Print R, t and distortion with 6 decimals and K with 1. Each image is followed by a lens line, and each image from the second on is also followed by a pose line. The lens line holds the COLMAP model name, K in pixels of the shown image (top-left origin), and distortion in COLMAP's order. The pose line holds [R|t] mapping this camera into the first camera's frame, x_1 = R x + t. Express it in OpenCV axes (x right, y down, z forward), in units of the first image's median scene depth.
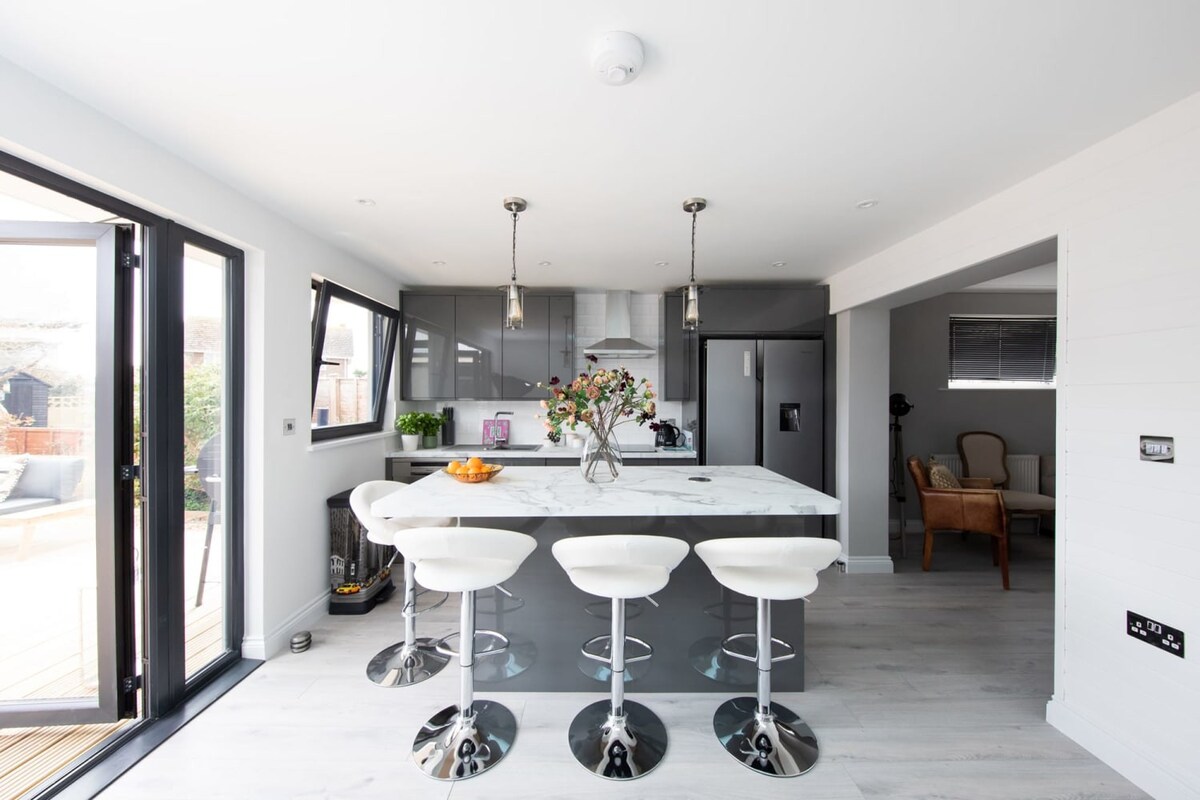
lens RADIAL K [[416.2, 0, 594.9], [0, 416.2, 397.0], [0, 0, 1]] dist [0.000809, -0.001096]
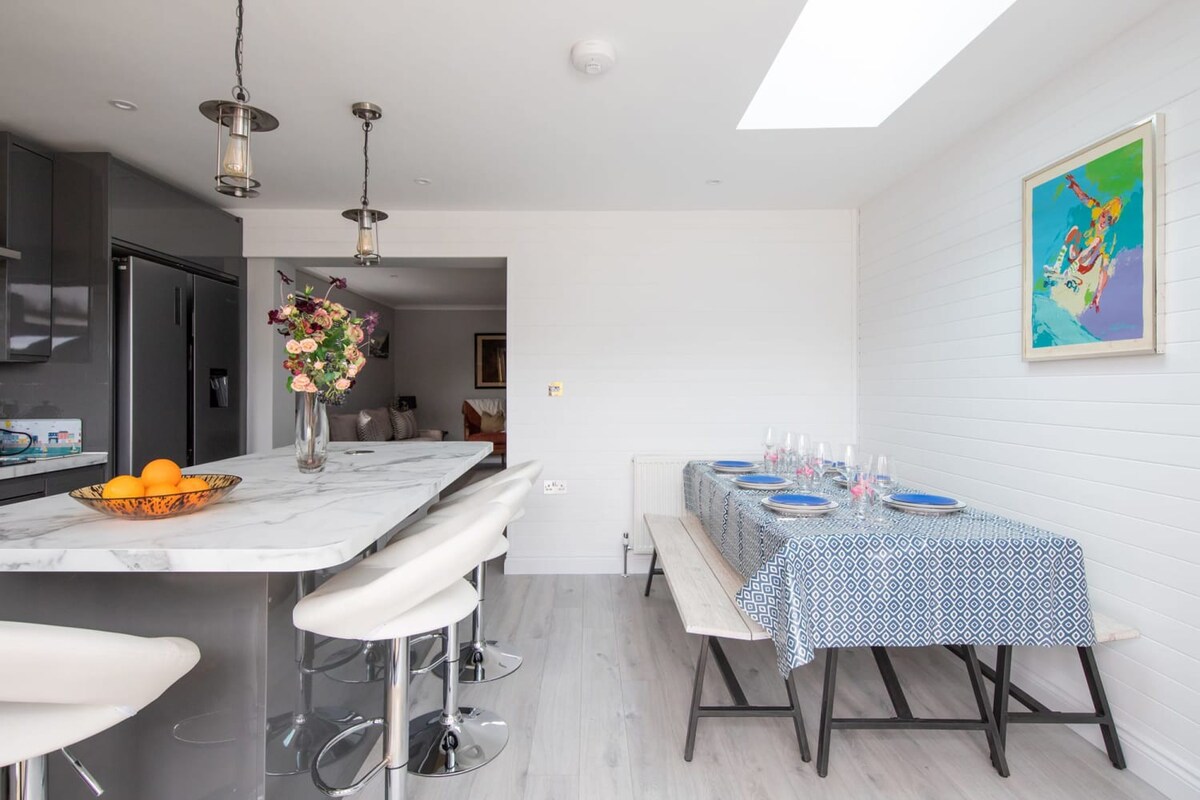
lens RADIAL K [[606.3, 0, 587.6], [0, 606.3, 381.0], [0, 0, 1]] dist [0.028749, 0.000659]
pose [[-0.005985, 0.003004, 0.999978, -0.703225], [0.005863, 0.999978, -0.002969, 0.051392], [-0.999965, 0.005845, -0.006002, 0.429633]]
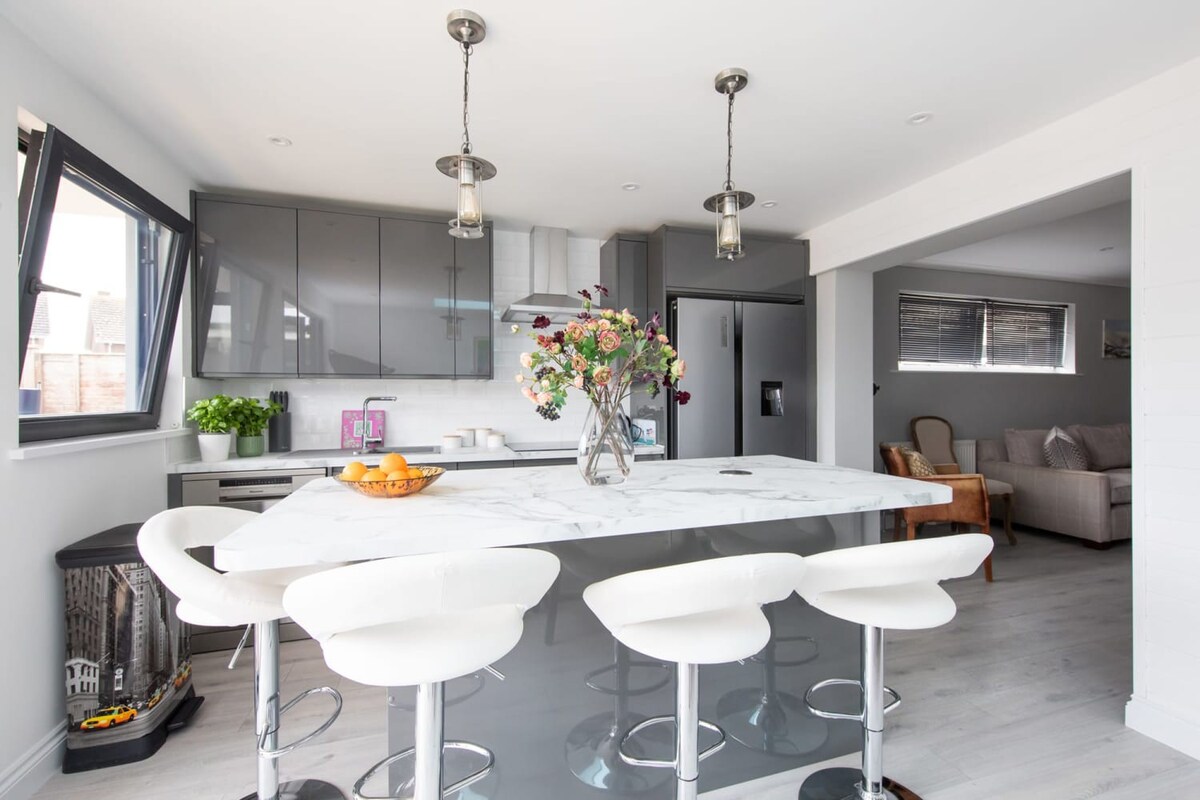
lens RADIAL K [[507.3, 0, 595.7], [0, 507.3, 397.0], [0, 0, 1]] dist [0.000025, -0.001277]
pose [[0.956110, -0.004474, 0.292974, -0.171545], [0.004961, 0.999987, -0.000919, 0.052071], [-0.292966, 0.002332, 0.956120, 0.185933]]
